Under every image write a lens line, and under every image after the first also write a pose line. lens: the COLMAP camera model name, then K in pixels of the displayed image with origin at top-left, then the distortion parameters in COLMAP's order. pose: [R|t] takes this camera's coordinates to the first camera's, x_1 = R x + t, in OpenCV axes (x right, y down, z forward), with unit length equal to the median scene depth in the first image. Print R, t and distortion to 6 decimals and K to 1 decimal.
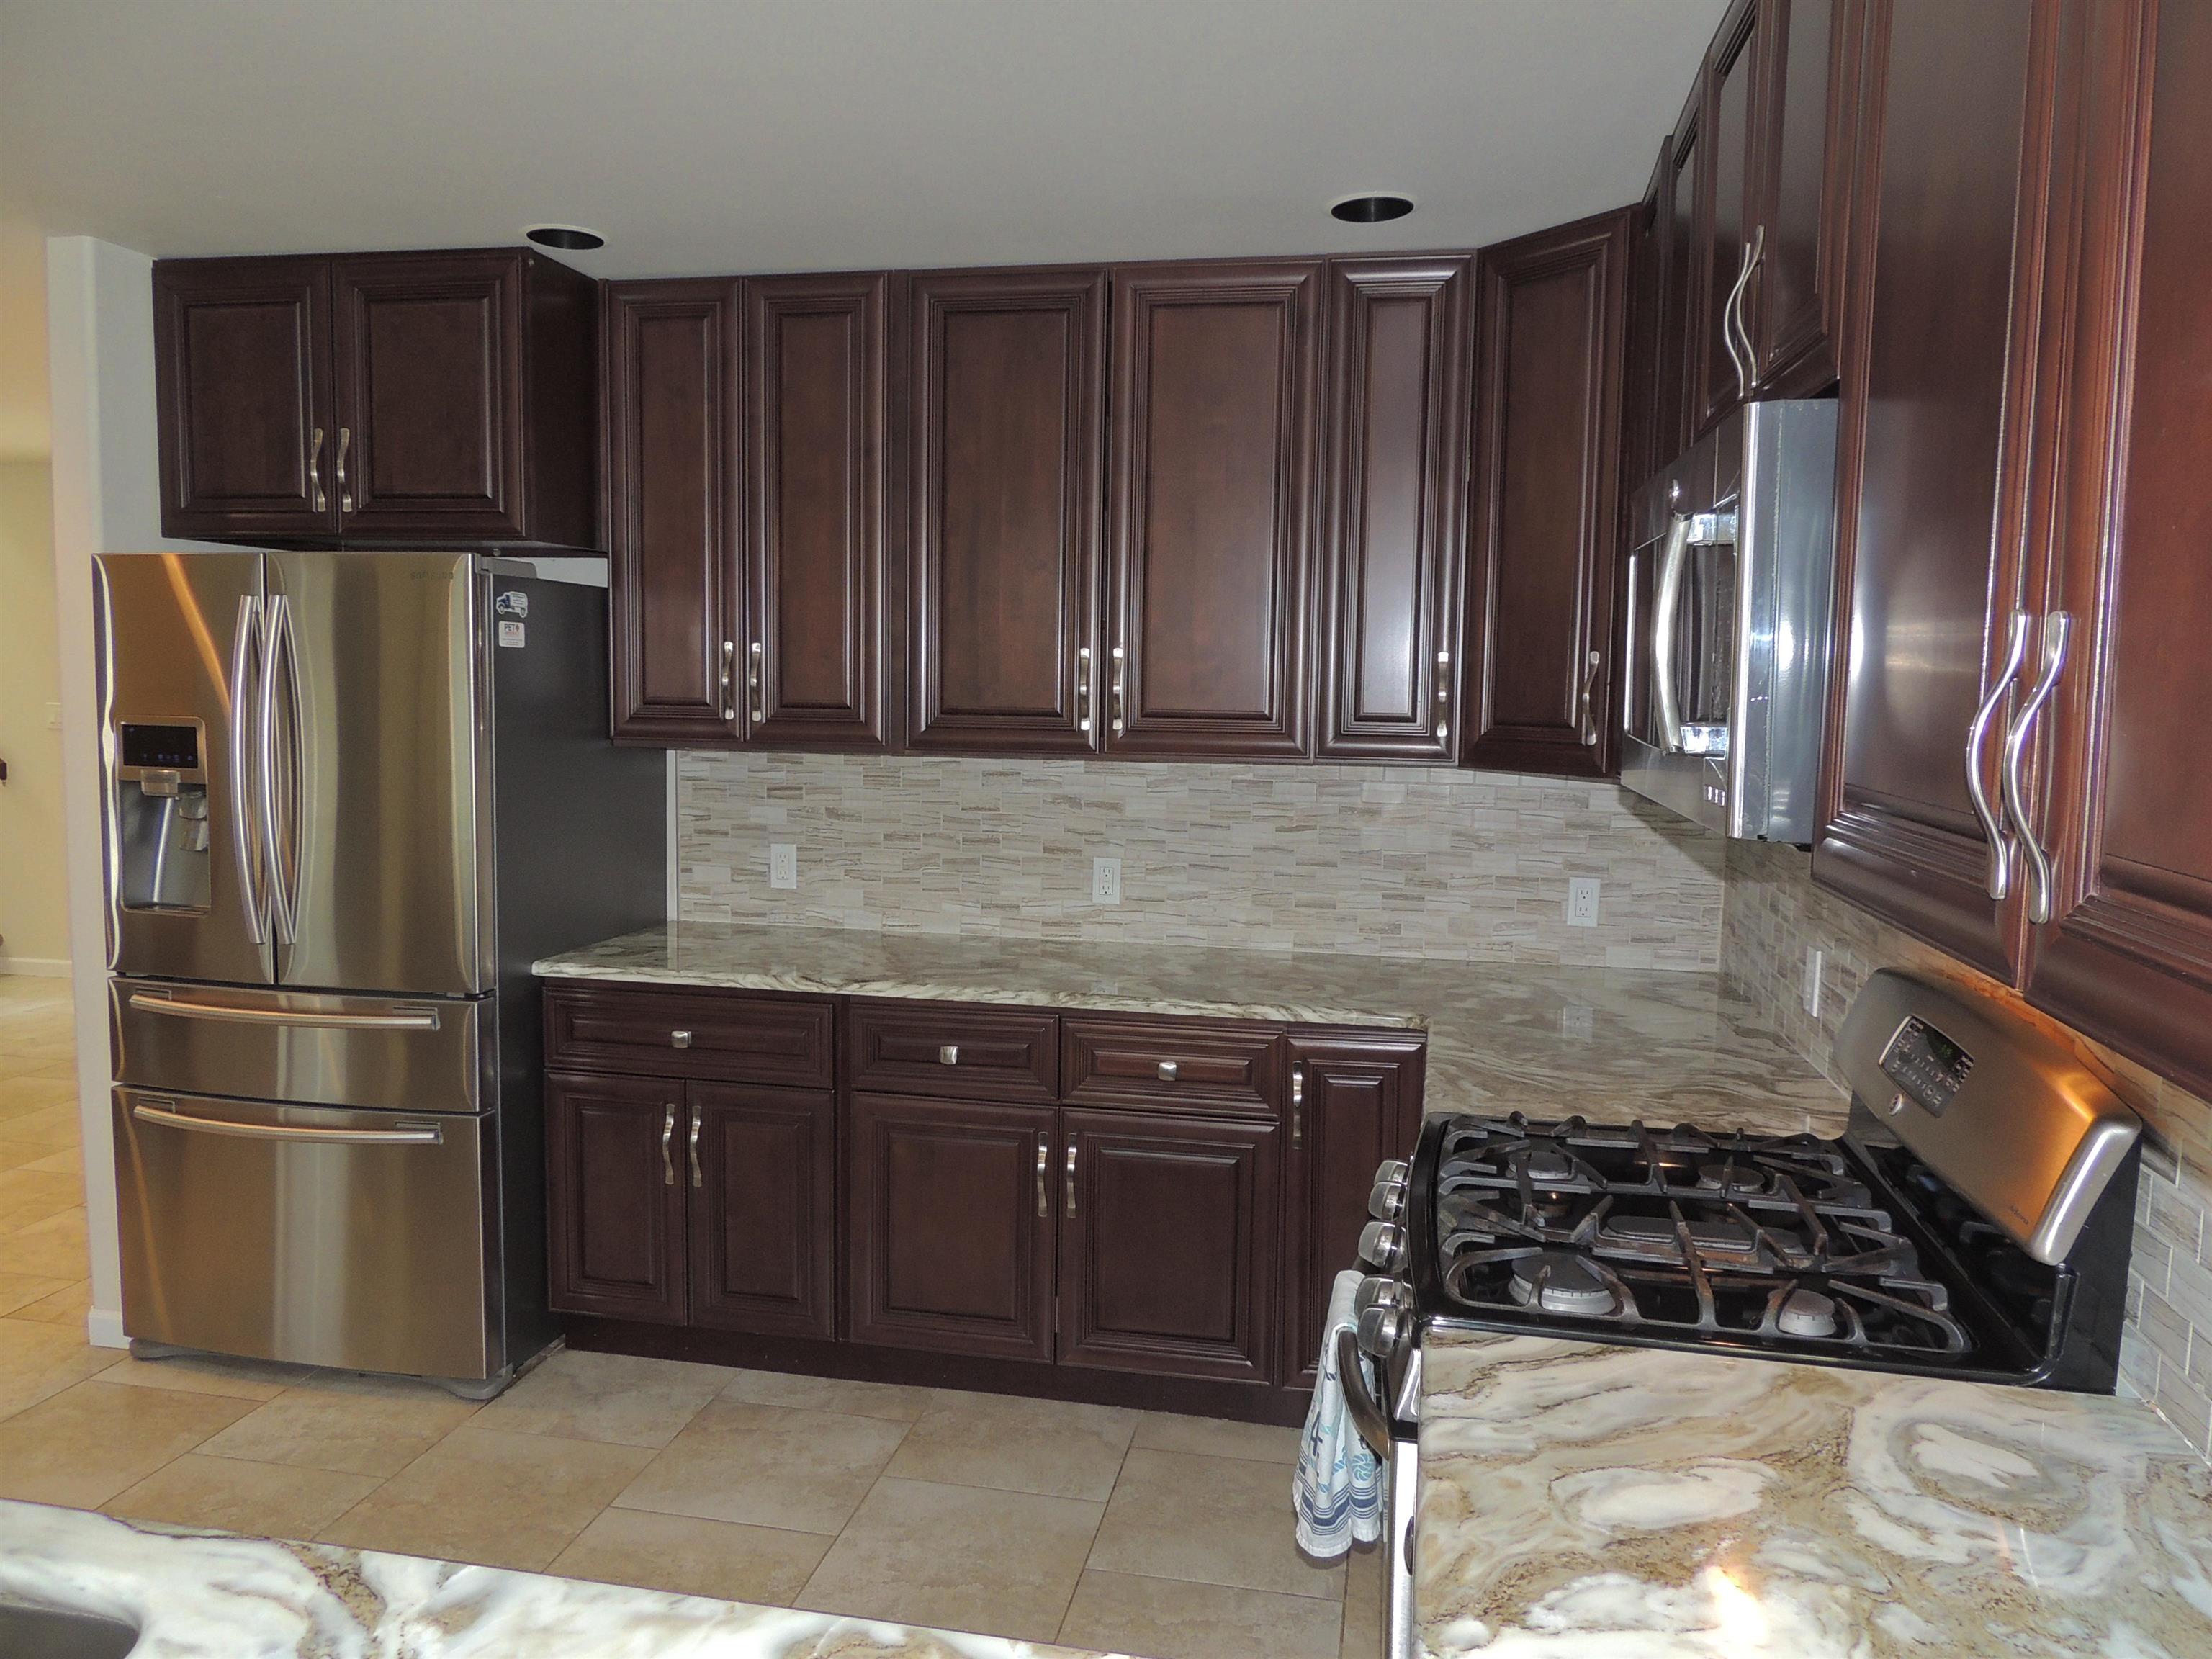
lens RADIAL K [[1568.7, 0, 1105.3], [0, 1568.7, 827.5], [0, 0, 1]] dist [-0.022690, -0.001117]
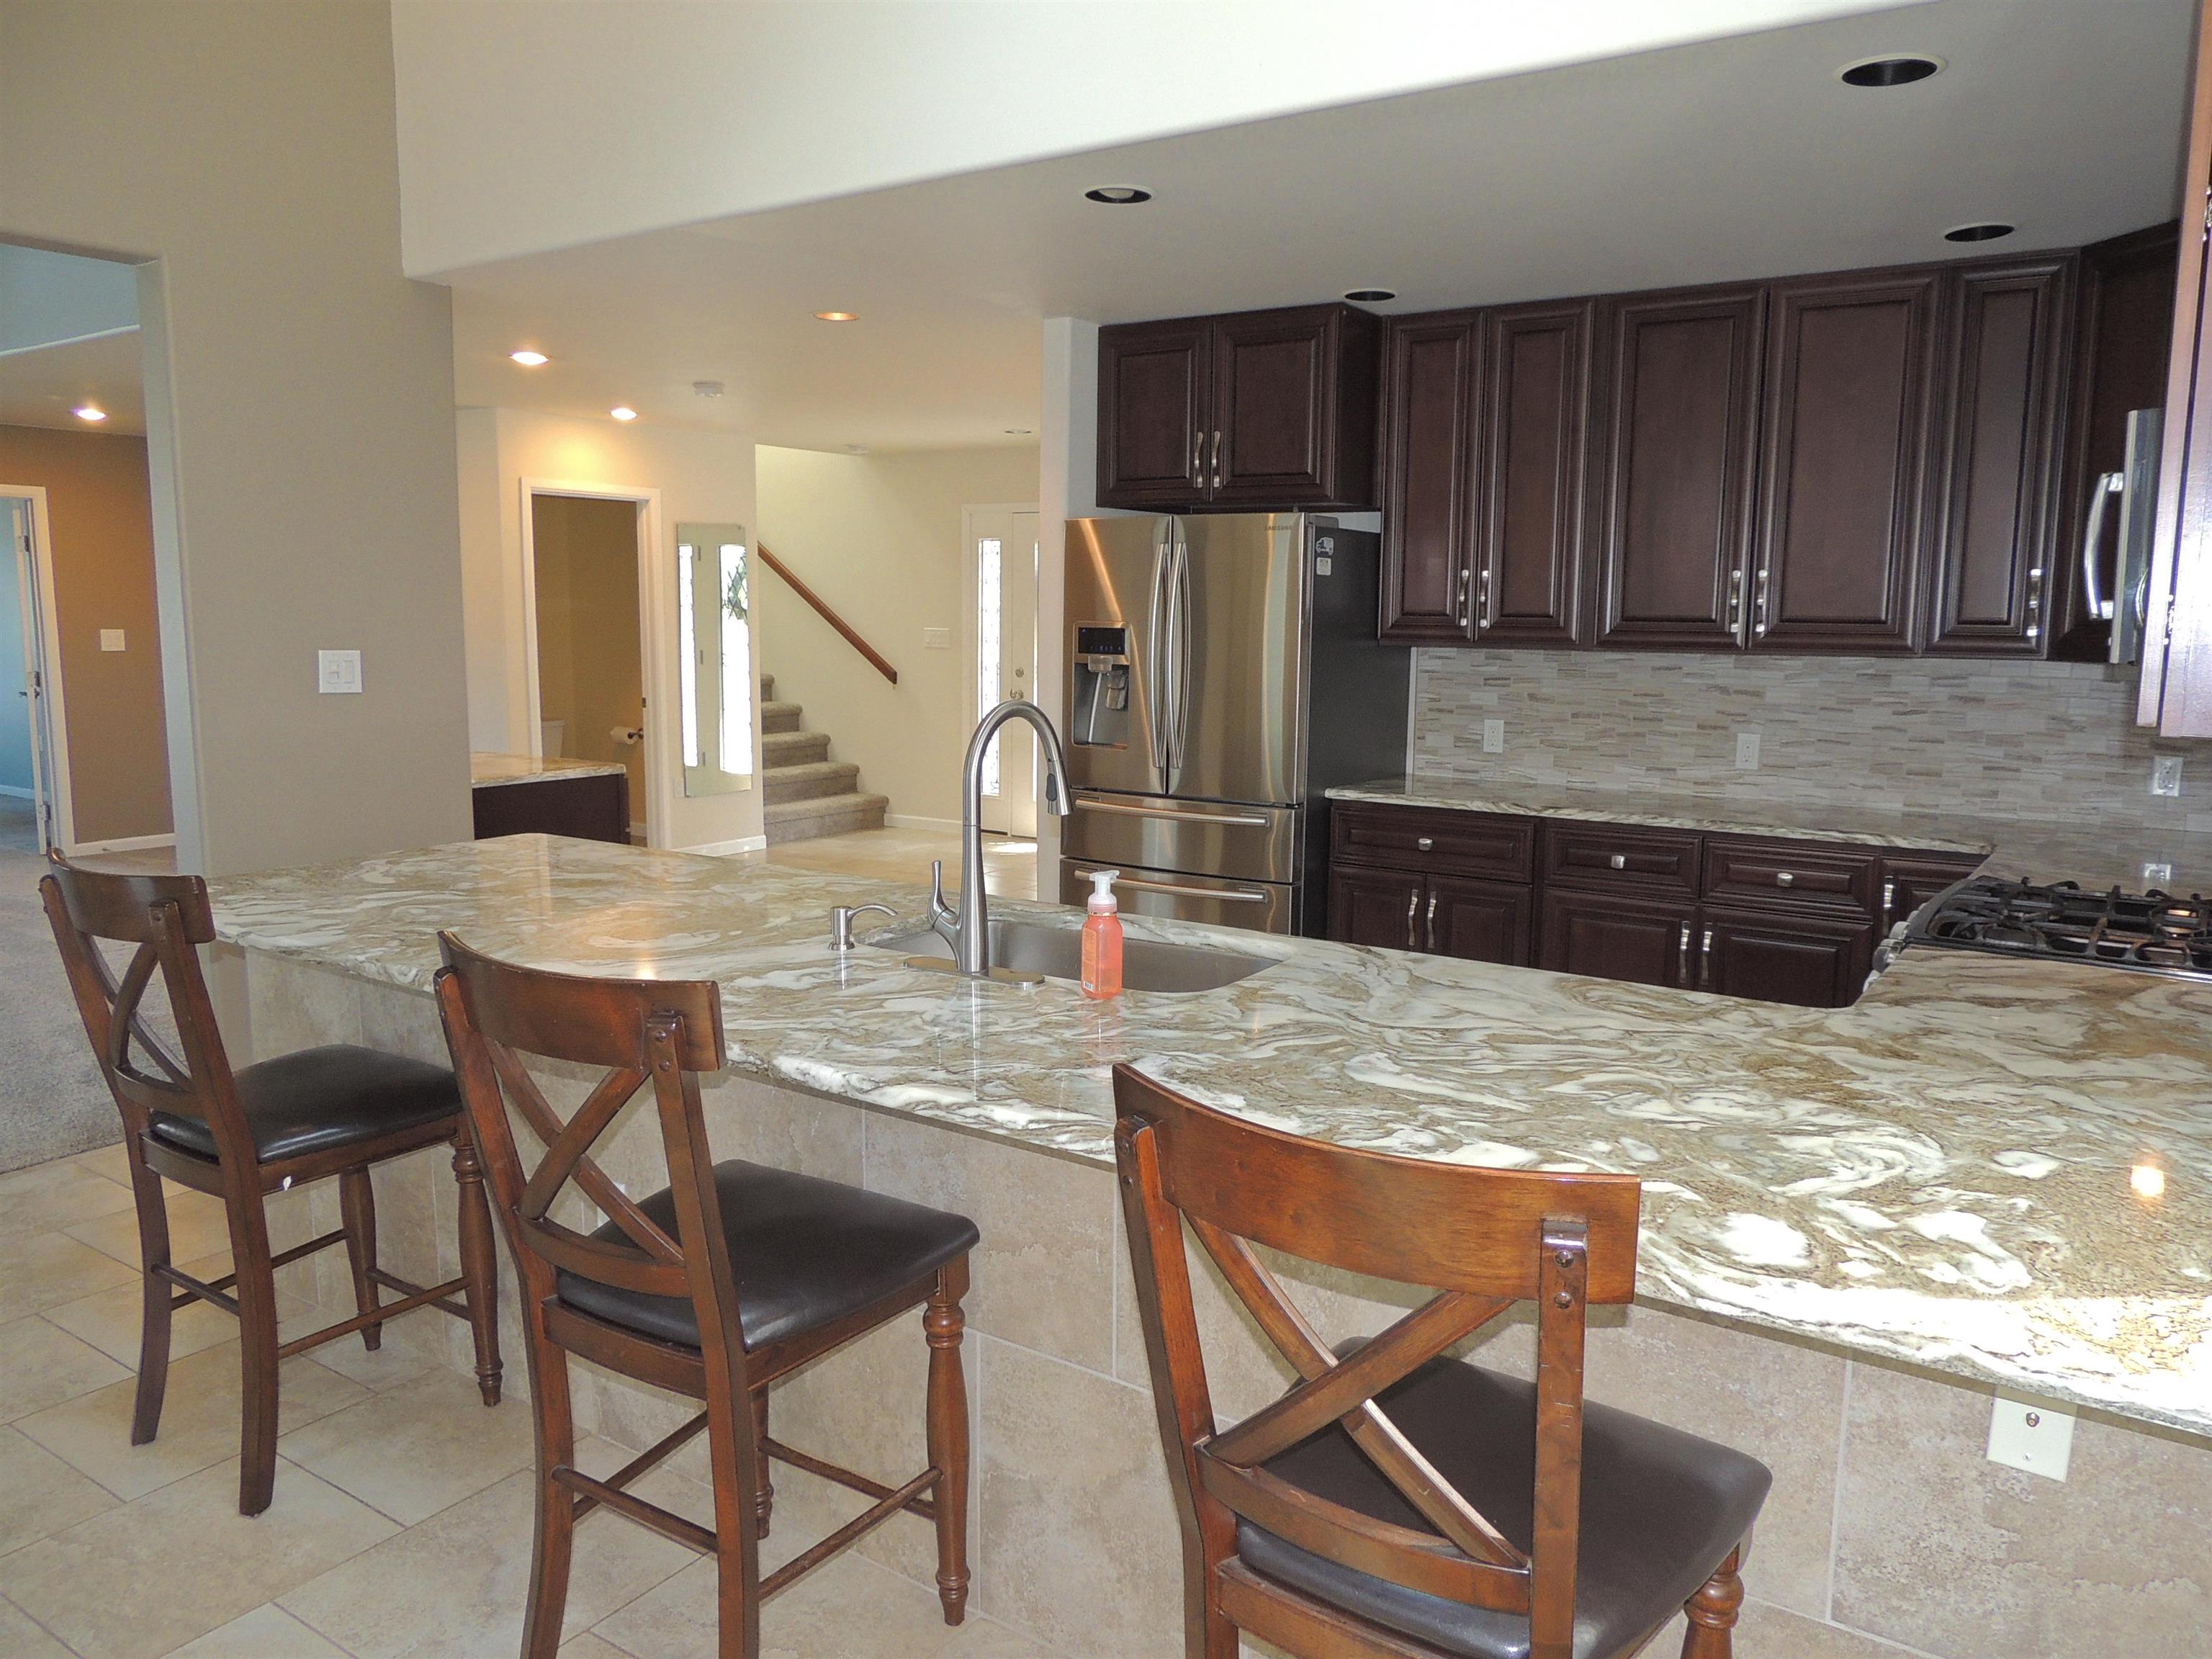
lens RADIAL K [[1571.7, 0, 1104.2], [0, 1571.7, 827.0], [0, 0, 1]] dist [-0.022911, 0.006906]
pose [[0.918005, 0.047015, -0.393772, 0.026894], [-0.032791, 0.998546, 0.042777, 0.062392], [0.395210, -0.026358, 0.918212, -0.428720]]
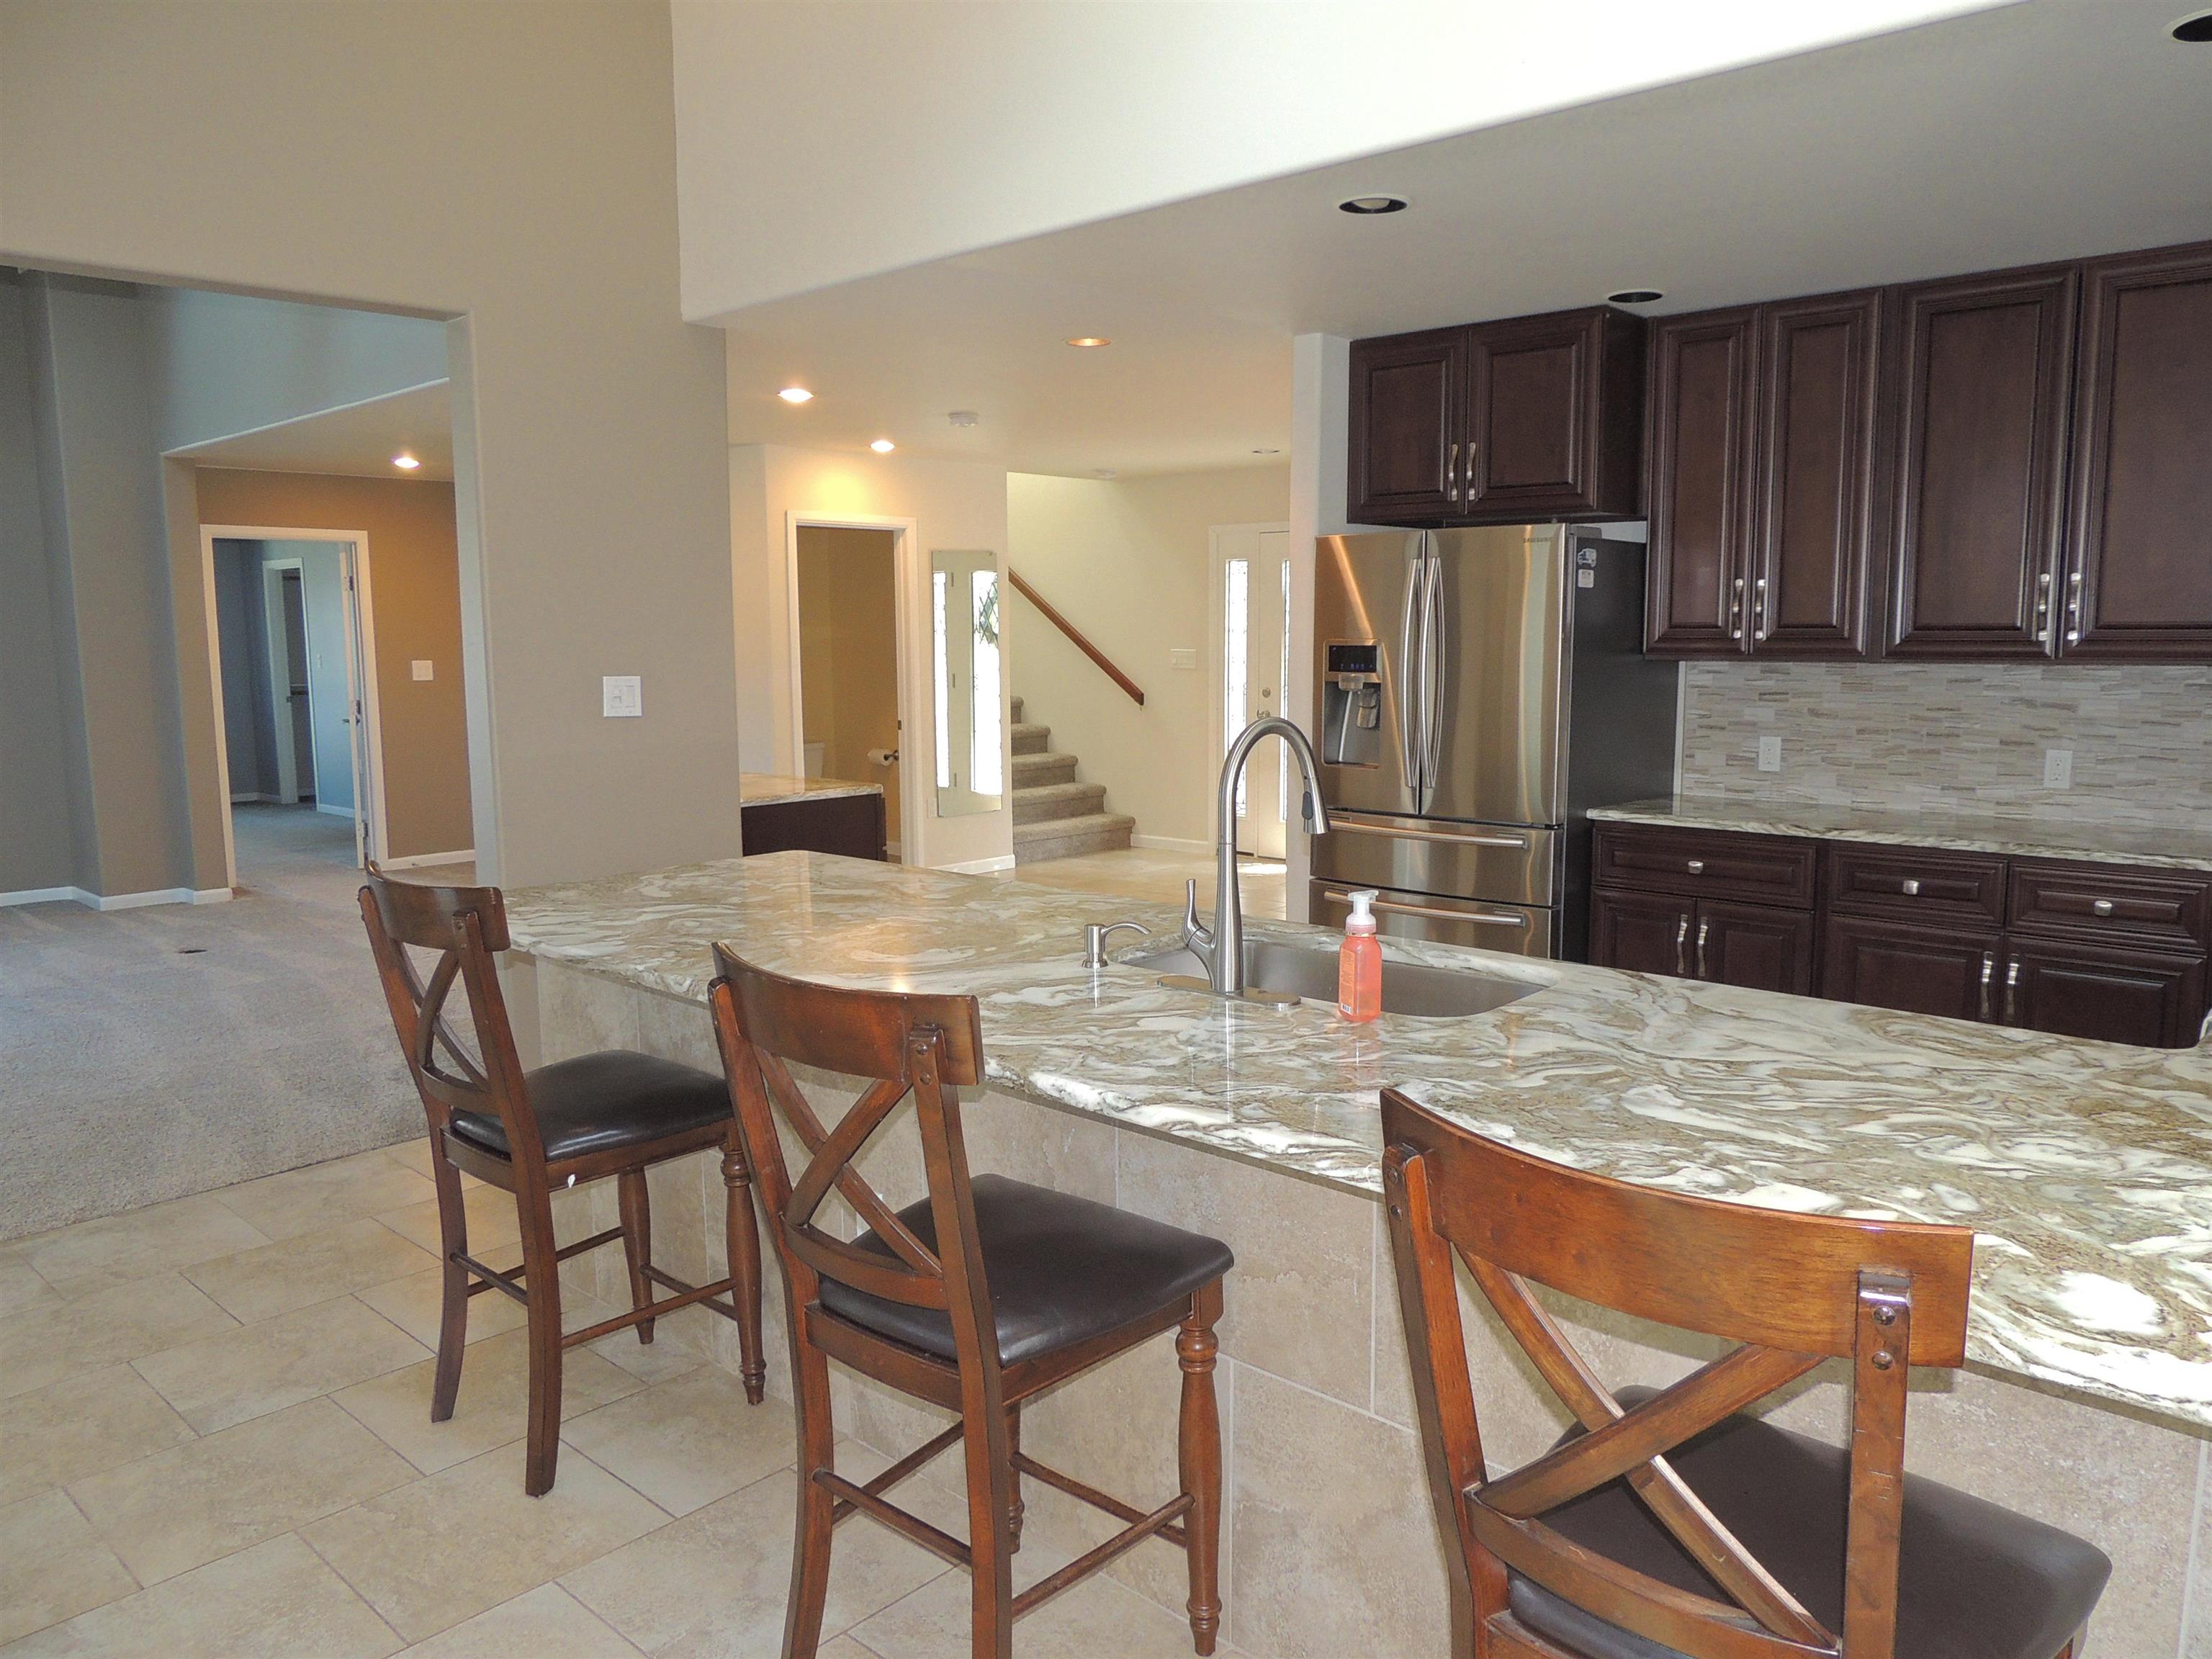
lens RADIAL K [[1568.7, 0, 1105.3], [0, 1568.7, 827.5], [0, 0, 1]] dist [-0.022690, -0.001117]
pose [[0.846907, 0.044542, -0.529872, 0.017158], [-0.031153, 0.998930, 0.034180, 0.064640], [0.530828, -0.012440, 0.847388, -0.422762]]
